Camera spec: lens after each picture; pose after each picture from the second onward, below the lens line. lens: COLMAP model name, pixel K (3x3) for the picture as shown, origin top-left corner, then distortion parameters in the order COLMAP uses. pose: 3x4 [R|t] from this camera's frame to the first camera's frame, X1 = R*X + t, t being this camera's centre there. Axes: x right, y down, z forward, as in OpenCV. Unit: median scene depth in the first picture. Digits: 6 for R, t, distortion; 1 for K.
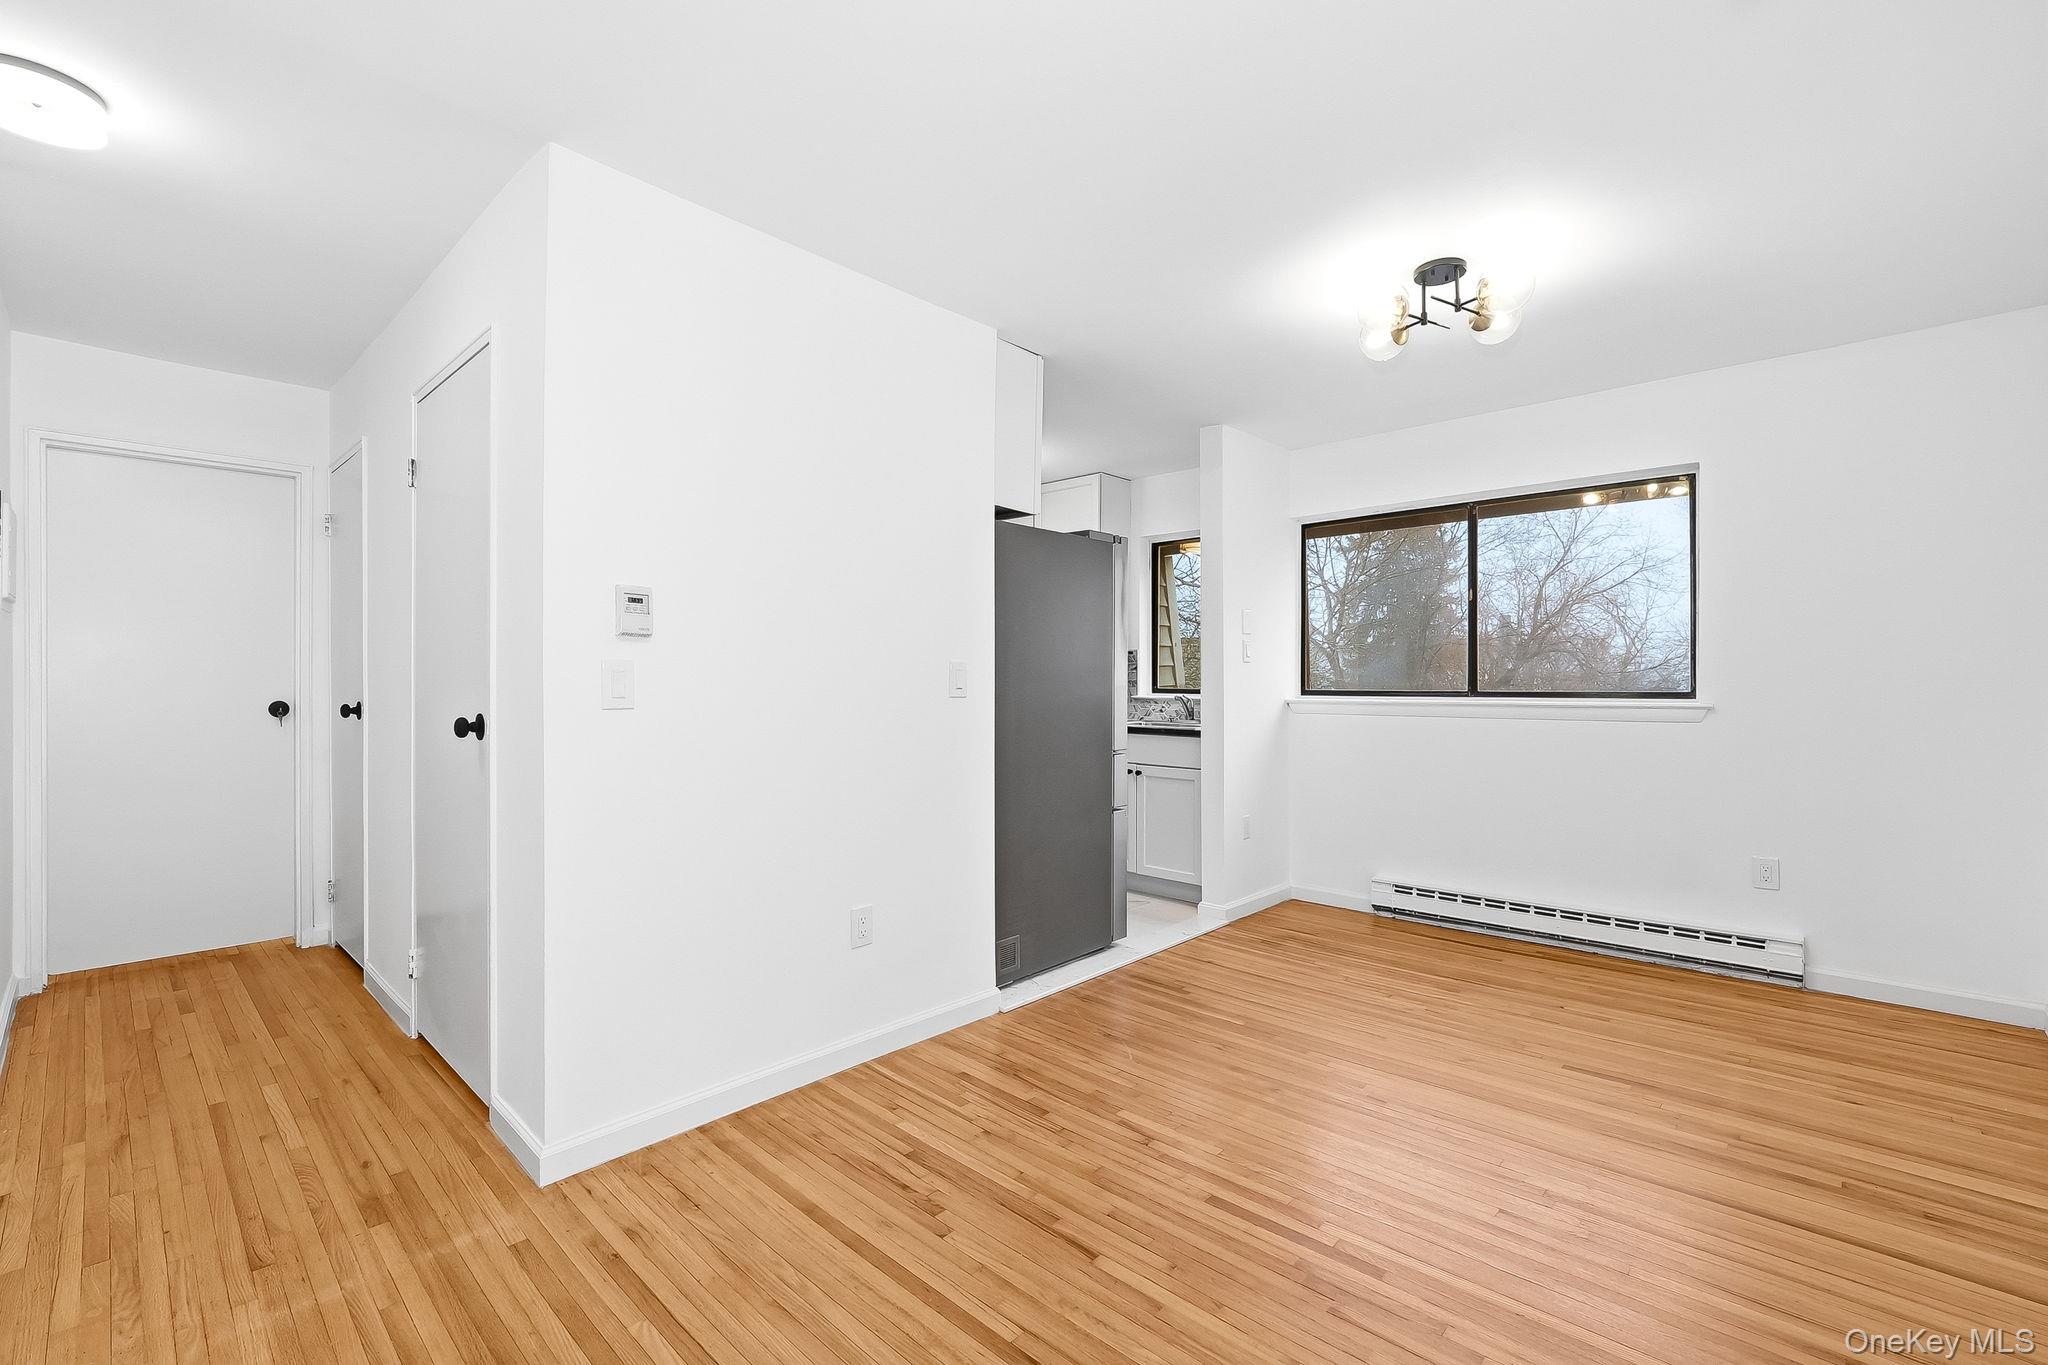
lens RADIAL K [[866.9, 0, 1015.3], [0, 866.9, 680.2], [0, 0, 1]] dist [-0.005165, -0.001221]
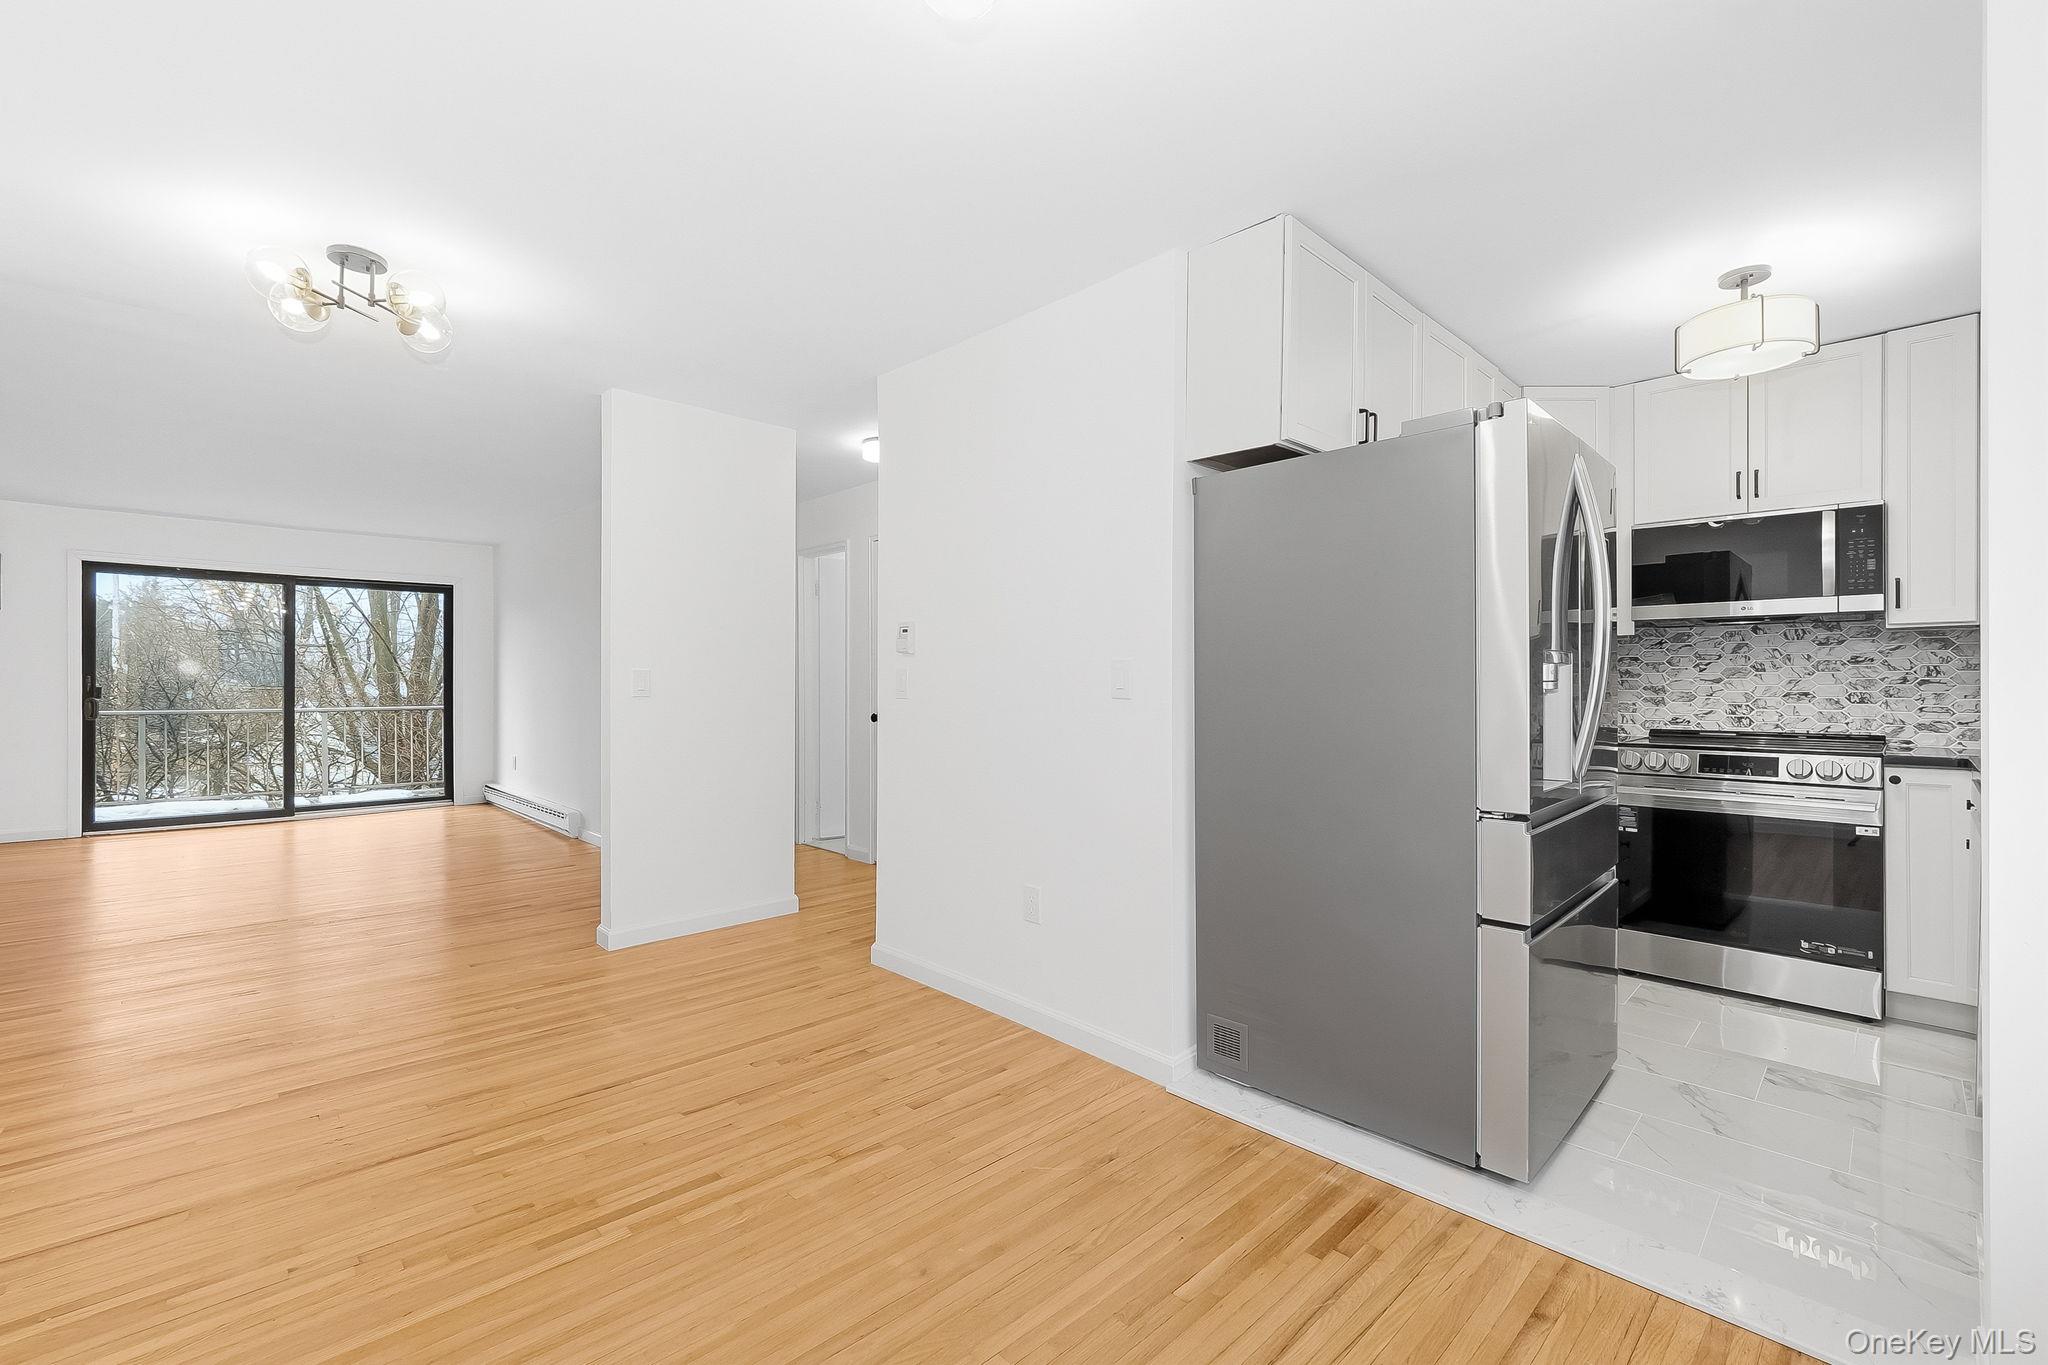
lens RADIAL K [[866.9, 0, 1021.9], [0, 866.9, 679.8], [0, 0, 1]] dist [-0.005165, -0.001221]
pose [[-0.037736, -0.001264, -0.999287, 0.711766], [-0.000504, 0.999999, -0.001246, 0.000894], [0.999288, 0.000457, -0.037737, 0.795141]]
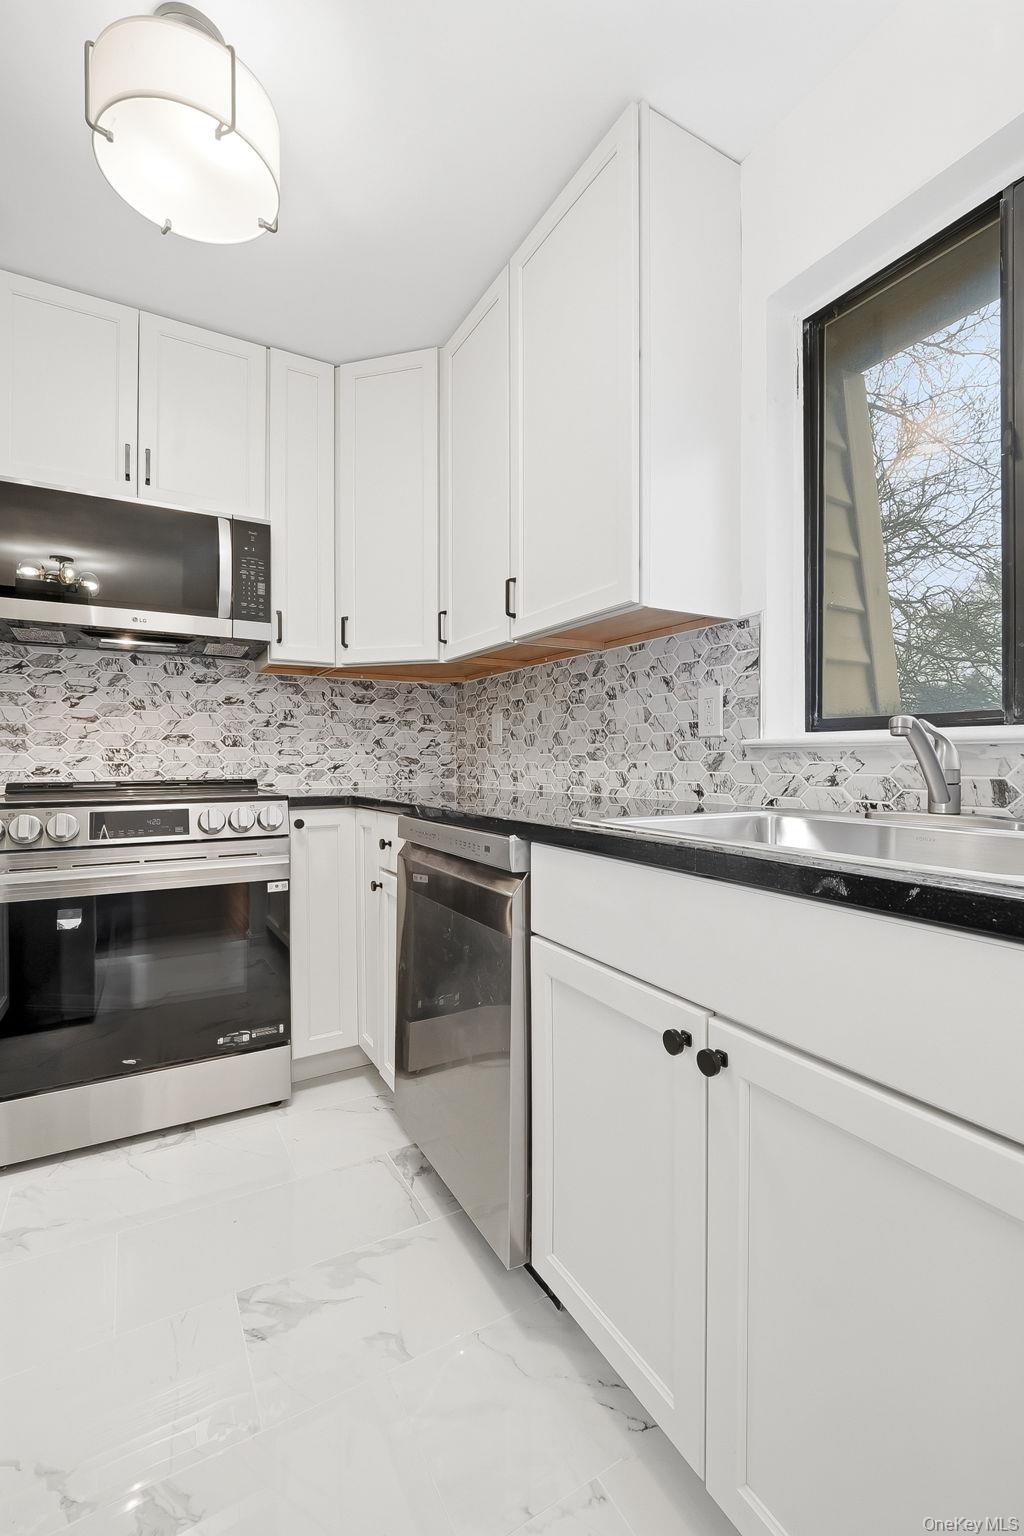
lens RADIAL K [[659.8, 0, 518.4], [0, 659.8, 765.1], [0, 0, 1]] dist [-0.001648, -0.008044]
pose [[0.960070, 0.000136, -0.279758, 0.190083], [0.001618, 0.999980, 0.006040, 0.042468], [0.279754, -0.006252, 0.960051, 1.113398]]
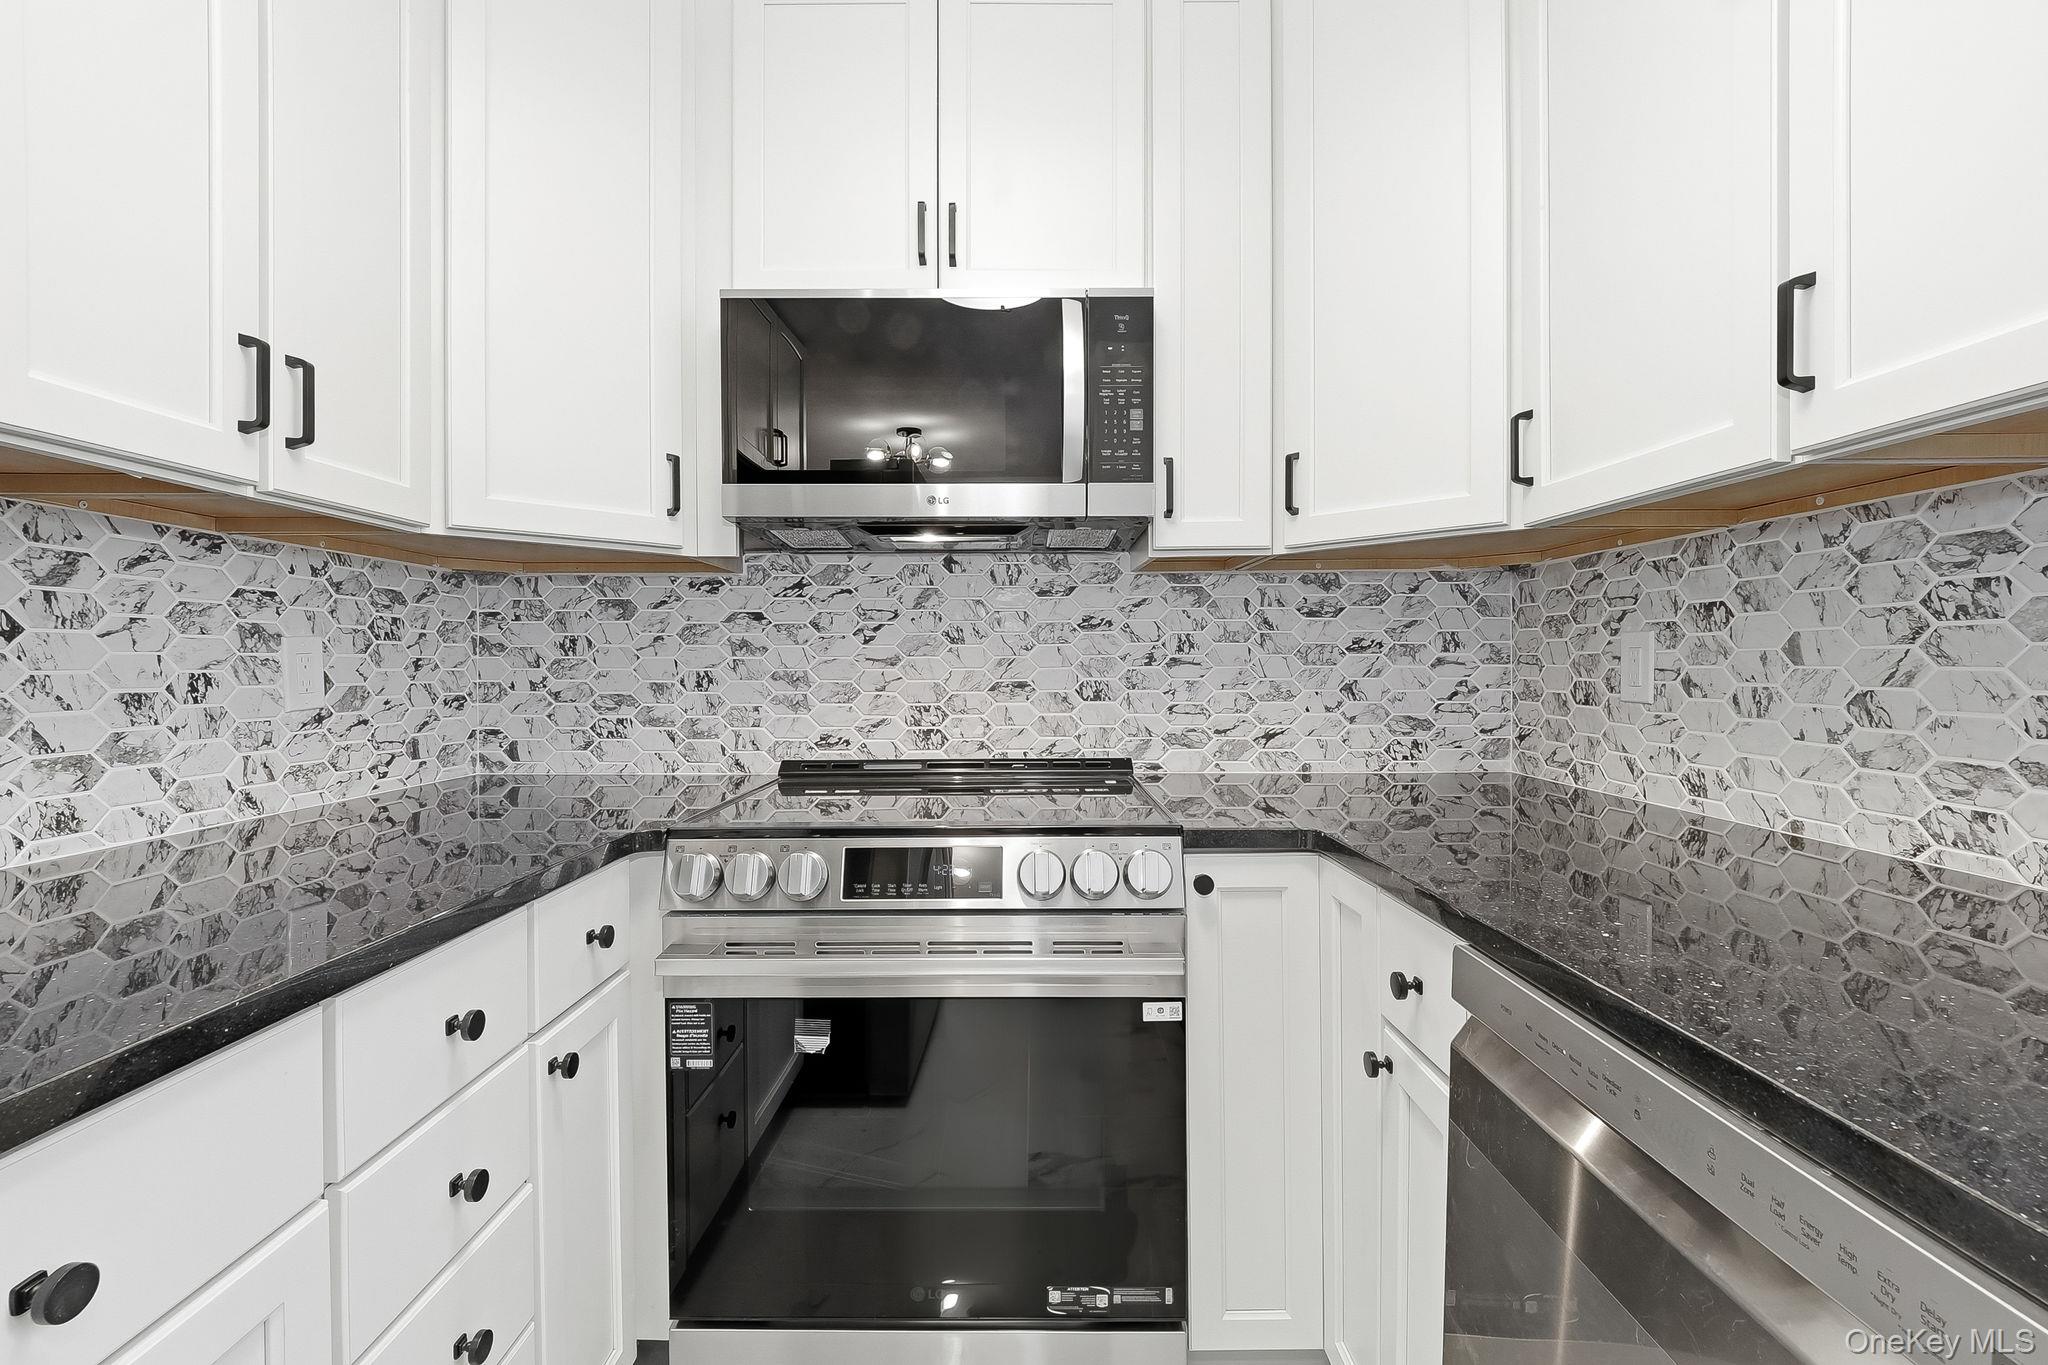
lens RADIAL K [[879.8, 0, 1014.9], [0, 879.8, 676.7], [0, 0, 1]] dist [-0.001648, -0.008044]
pose [[0.685931, 0.006527, -0.727637, 0.064959], [0.004830, 0.999897, 0.013522, 0.003081], [0.727651, -0.012790, 0.685829, 1.293176]]
